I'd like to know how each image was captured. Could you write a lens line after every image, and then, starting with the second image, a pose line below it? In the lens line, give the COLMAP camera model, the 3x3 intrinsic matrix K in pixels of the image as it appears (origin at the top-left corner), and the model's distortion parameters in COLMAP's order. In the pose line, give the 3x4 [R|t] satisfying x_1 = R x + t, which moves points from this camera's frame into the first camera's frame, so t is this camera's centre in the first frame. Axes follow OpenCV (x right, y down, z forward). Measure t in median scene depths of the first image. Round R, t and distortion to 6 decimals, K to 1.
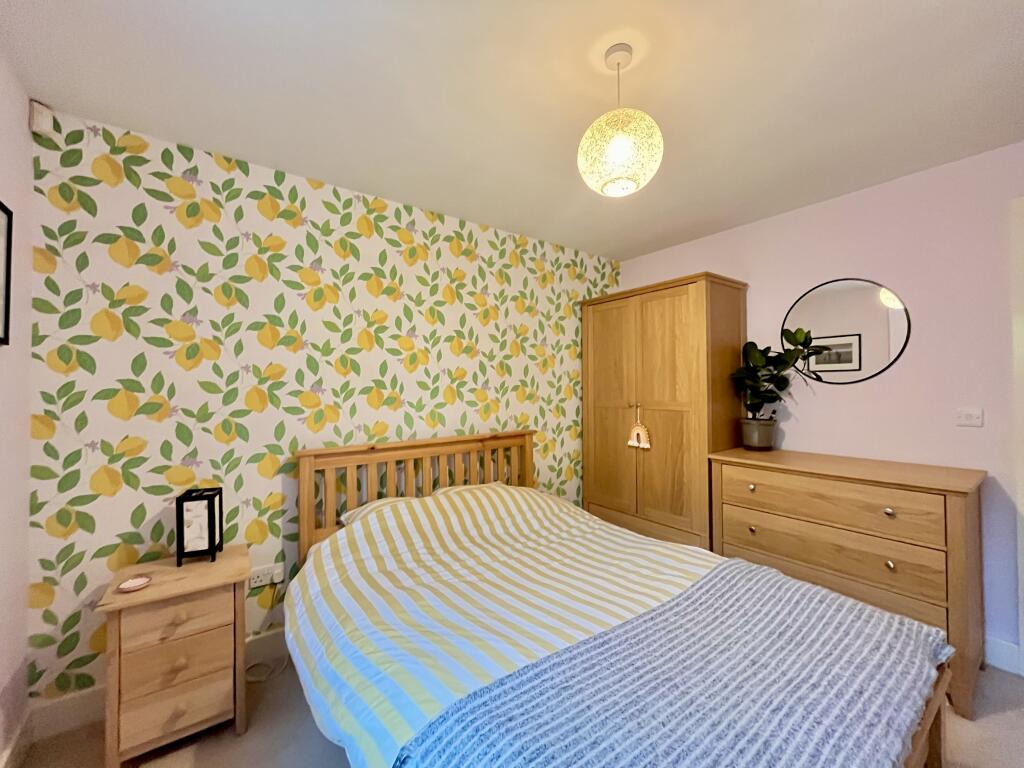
lens RADIAL K [[413.1, 0, 511.6], [0, 413.1, 379.8], [0, 0, 1]] dist [-0.003841, -0.000439]
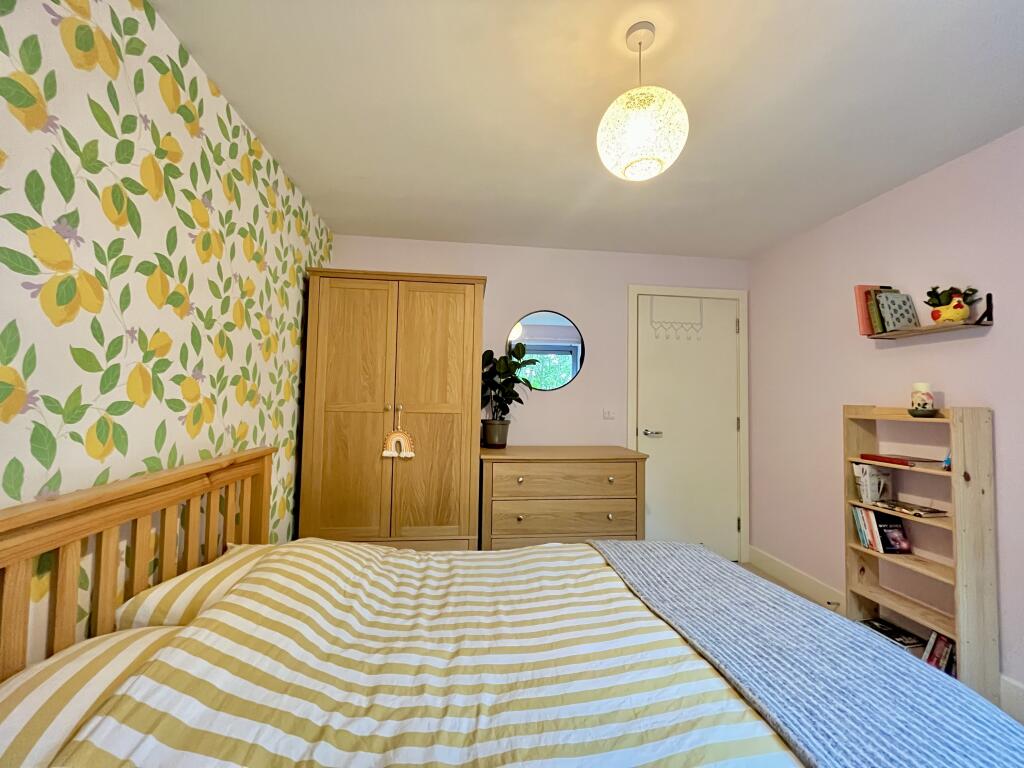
lens RADIAL K [[413.1, 0, 511.6], [0, 413.1, 379.8], [0, 0, 1]] dist [-0.003841, -0.000439]
pose [[0.494201, 0.057363, 0.867453, -0.365449], [-0.034665, 0.998327, -0.046269, 0.039082], [-0.868656, -0.007204, 0.495363, 0.420307]]
